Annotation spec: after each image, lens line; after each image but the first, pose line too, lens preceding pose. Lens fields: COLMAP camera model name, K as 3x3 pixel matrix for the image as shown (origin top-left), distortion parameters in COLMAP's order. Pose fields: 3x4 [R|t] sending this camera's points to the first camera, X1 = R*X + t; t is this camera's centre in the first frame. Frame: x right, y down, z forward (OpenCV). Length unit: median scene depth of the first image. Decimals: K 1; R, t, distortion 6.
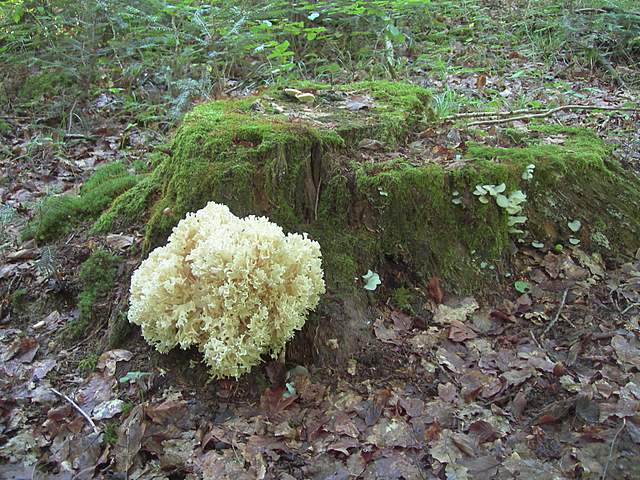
lens RADIAL K [[693.2, 0, 320.1], [0, 693.2, 241.6], [0, 0, 1]] dist [-0.168452, 0.000000]
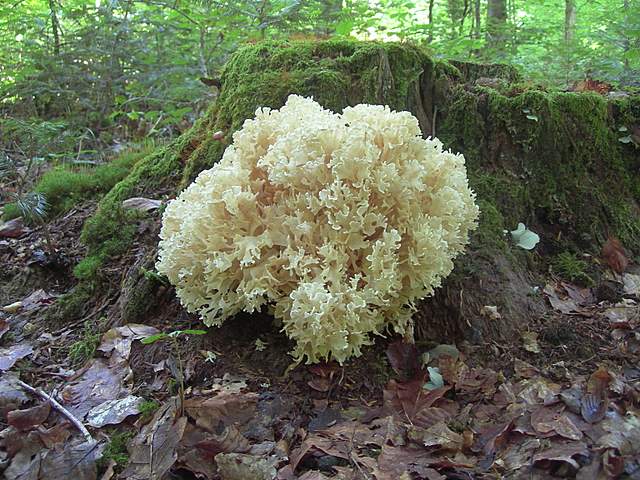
lens RADIAL K [[693.2, 0, 321.4], [0, 693.2, 239.3], [0, 0, 1]] dist [-0.168452, 0.000000]
pose [[0.999988, 0.001876, -0.004466, -0.133327], [-0.002689, 0.981828, -0.189756, 0.205809], [0.004029, 0.189765, 0.981821, 0.401924]]
